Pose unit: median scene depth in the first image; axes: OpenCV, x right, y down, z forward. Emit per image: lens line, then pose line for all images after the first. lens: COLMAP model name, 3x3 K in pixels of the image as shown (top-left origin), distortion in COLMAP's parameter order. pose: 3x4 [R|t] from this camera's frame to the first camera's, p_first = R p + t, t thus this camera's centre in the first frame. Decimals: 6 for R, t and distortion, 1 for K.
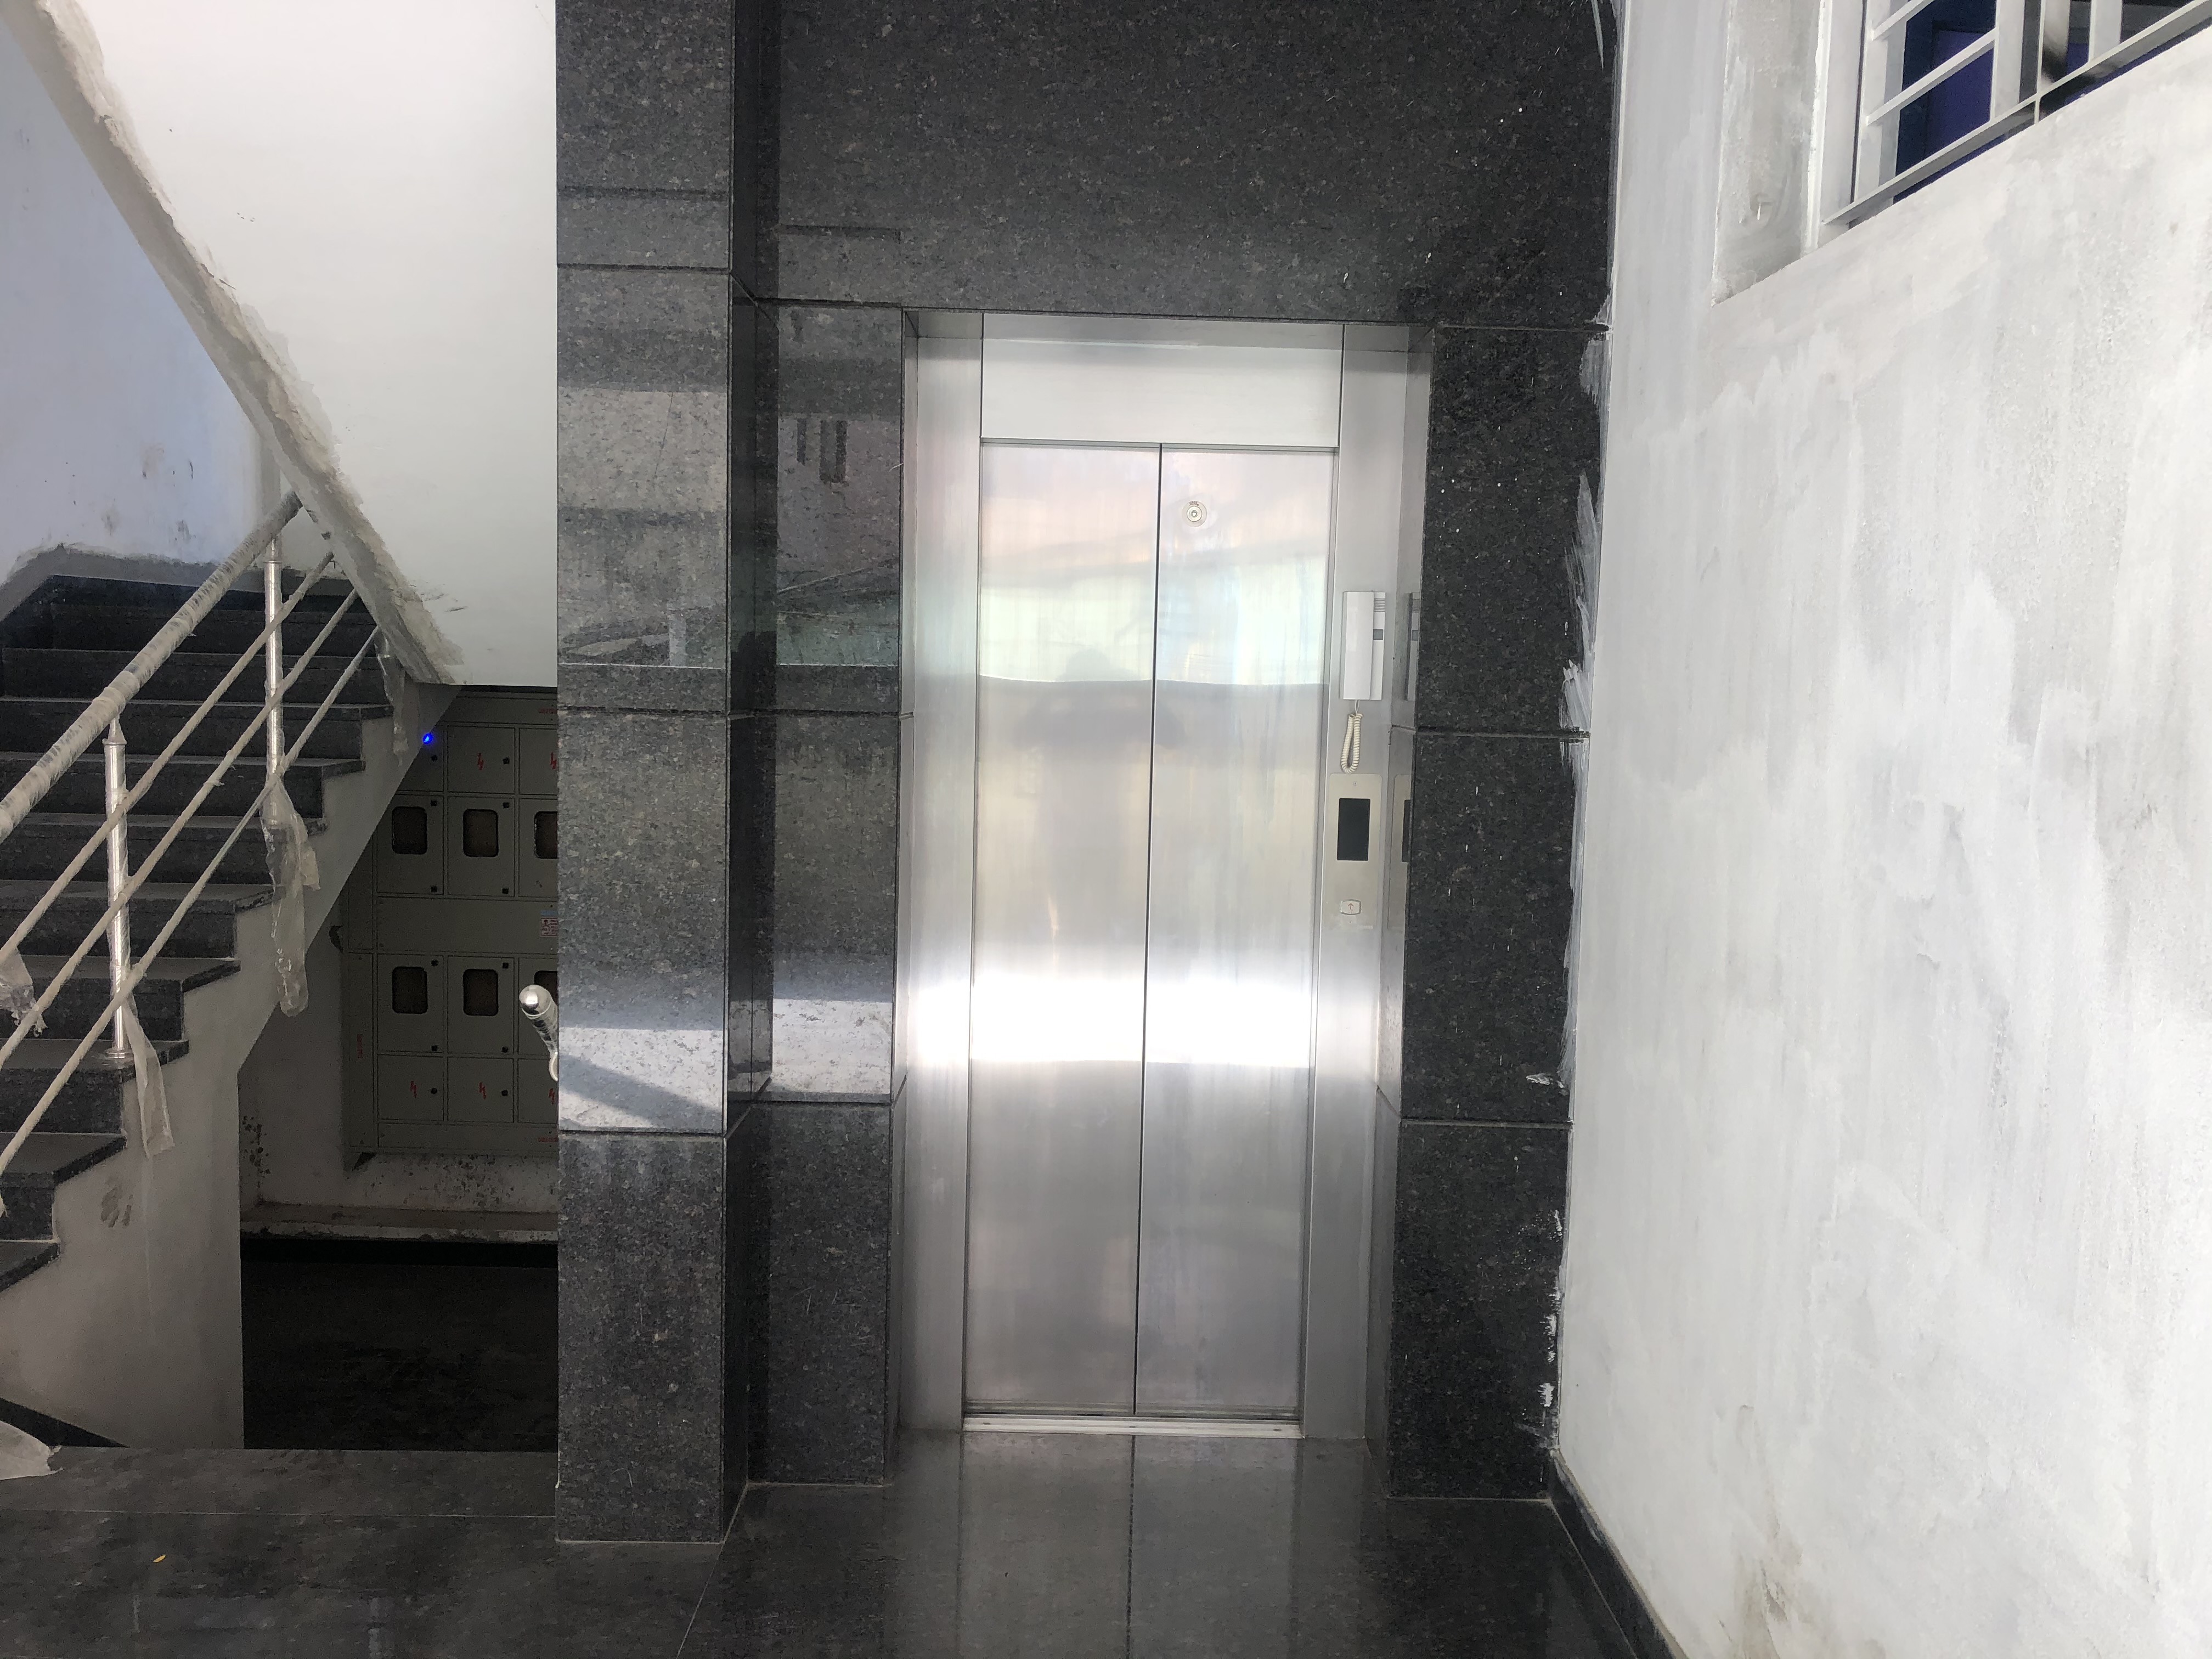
lens RADIAL K [[1806.7, 0, 1106.0], [0, 1806.7, 829.5], [0, 0, 1]] dist [0.013147, 0.016958]
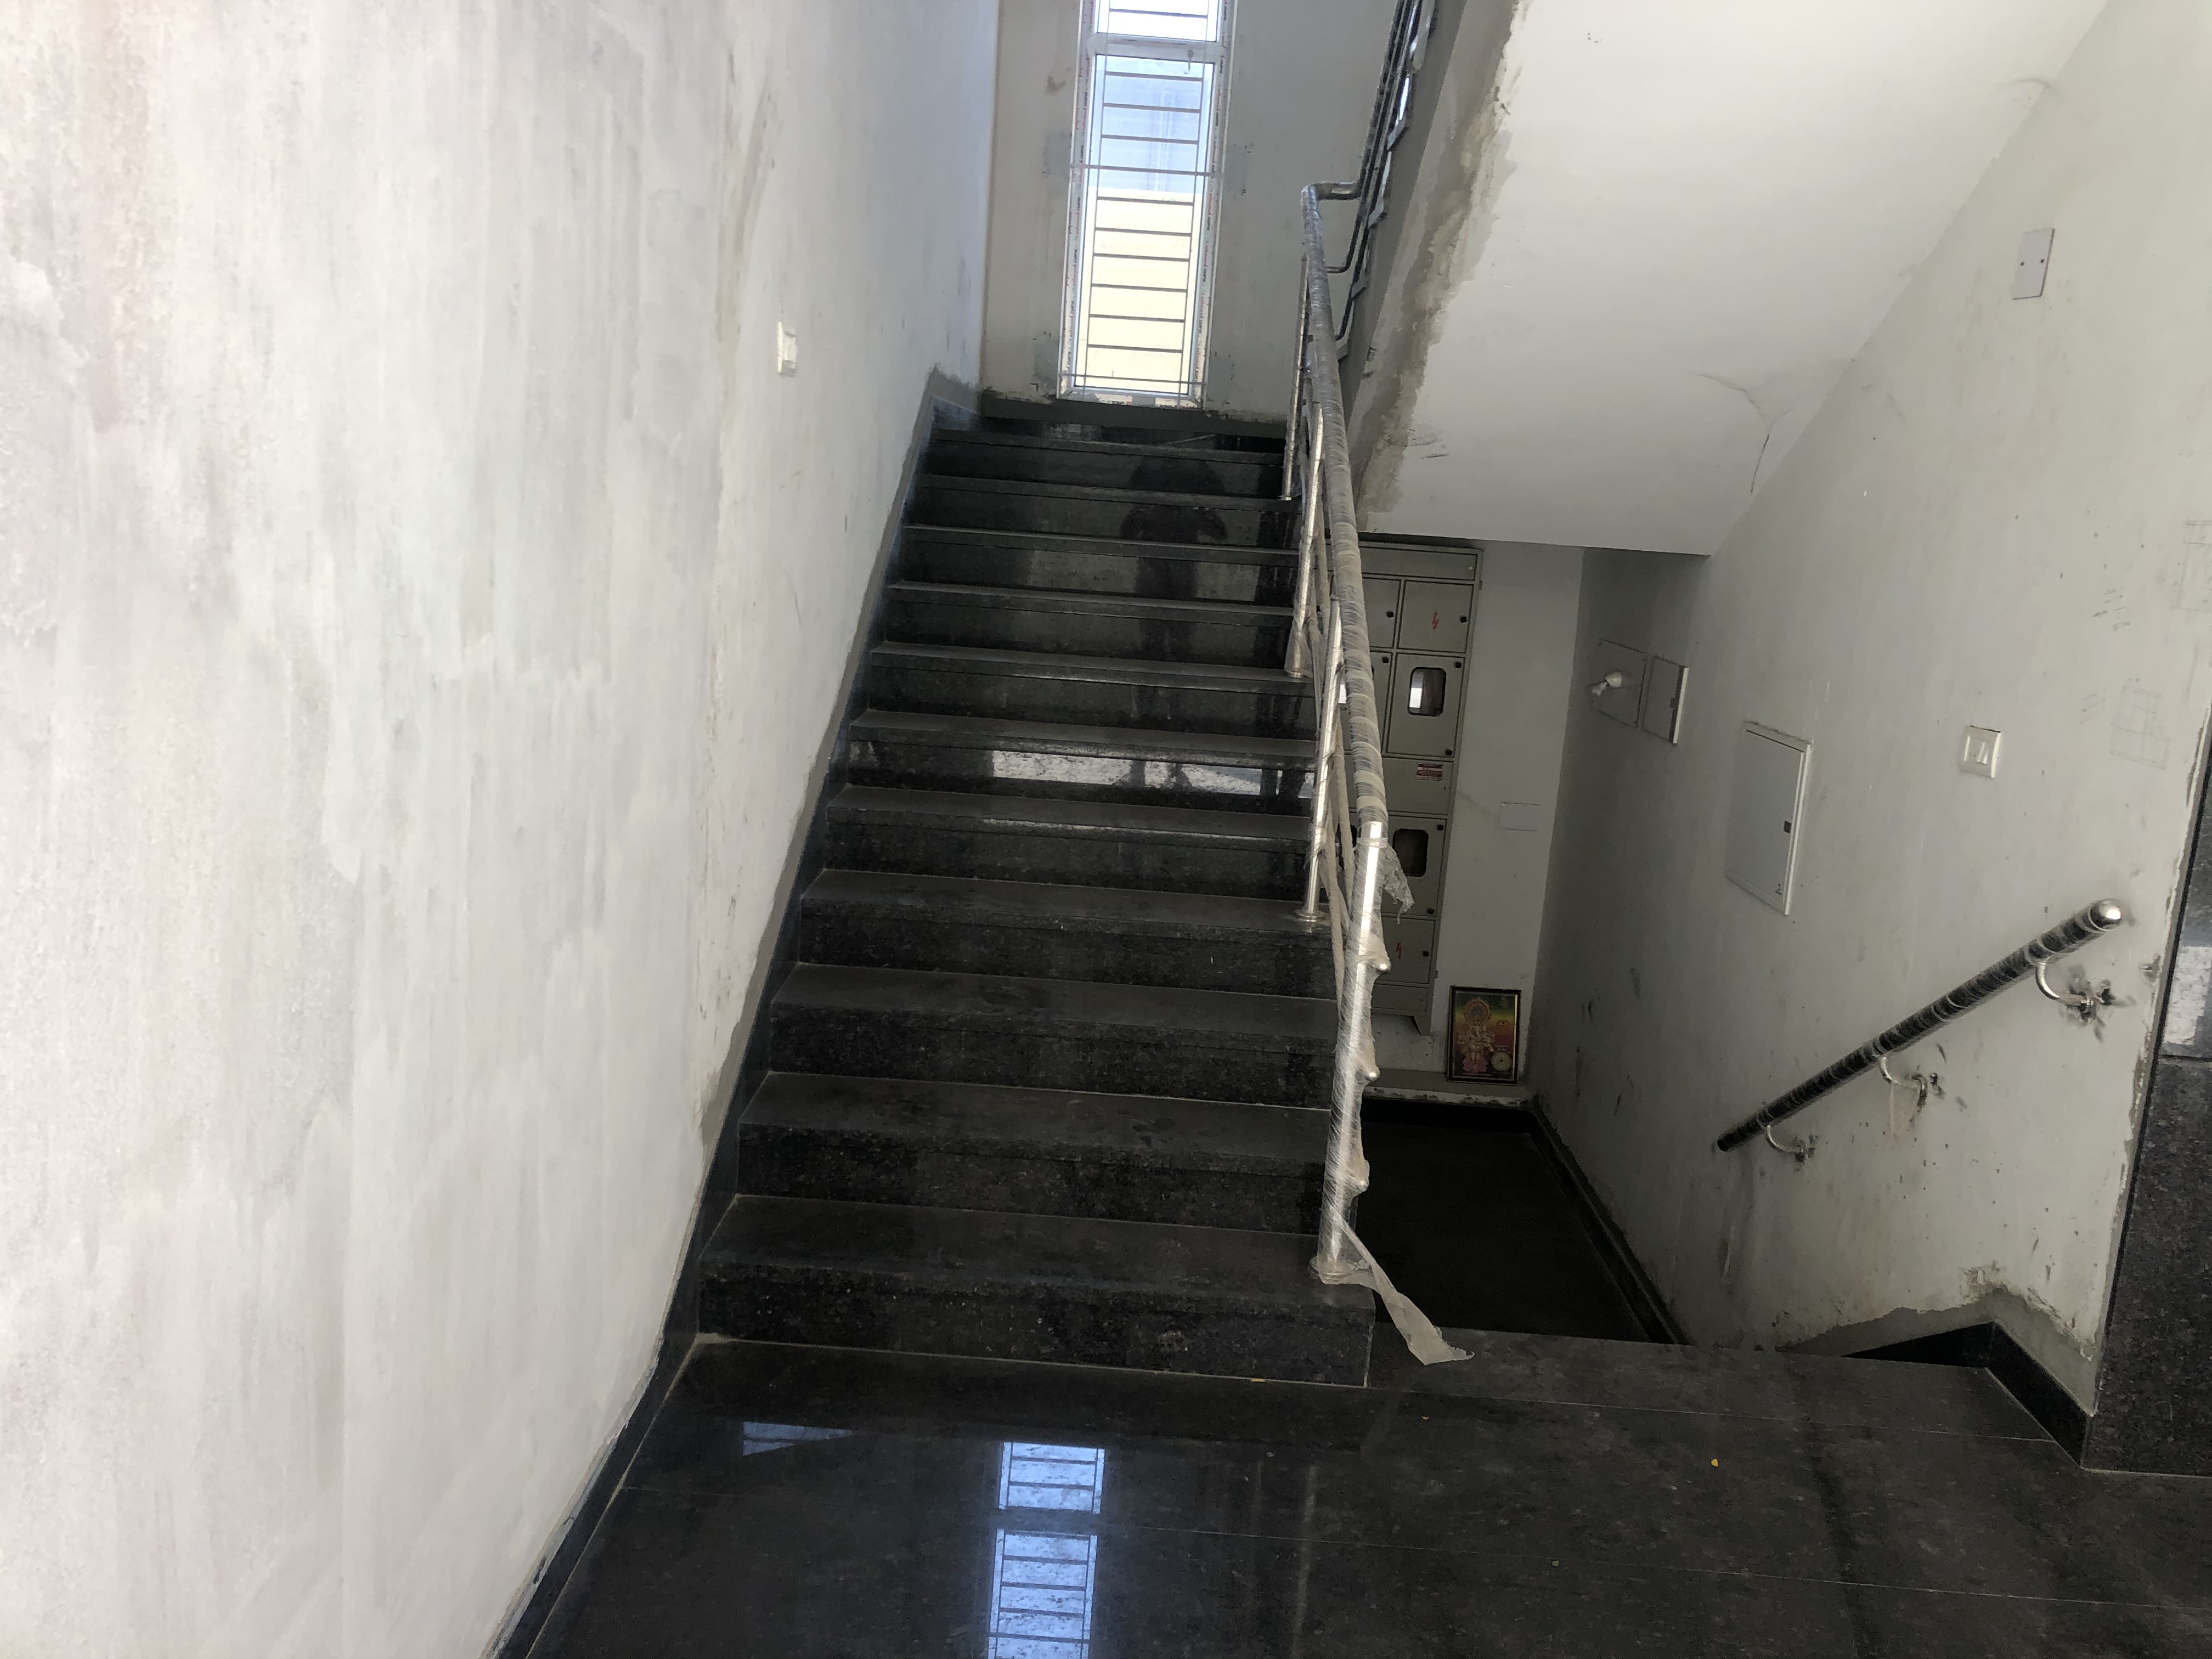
lens RADIAL K [[1806.7, 0, 1106.0], [0, 1806.7, 829.5], [0, 0, 1]] dist [0.013147, 0.016958]
pose [[0.998742, 0.046630, -0.018457, -0.943449], [-0.044770, 0.994861, 0.090813, -0.013693], [0.022596, -0.089872, 0.995697, 0.059277]]
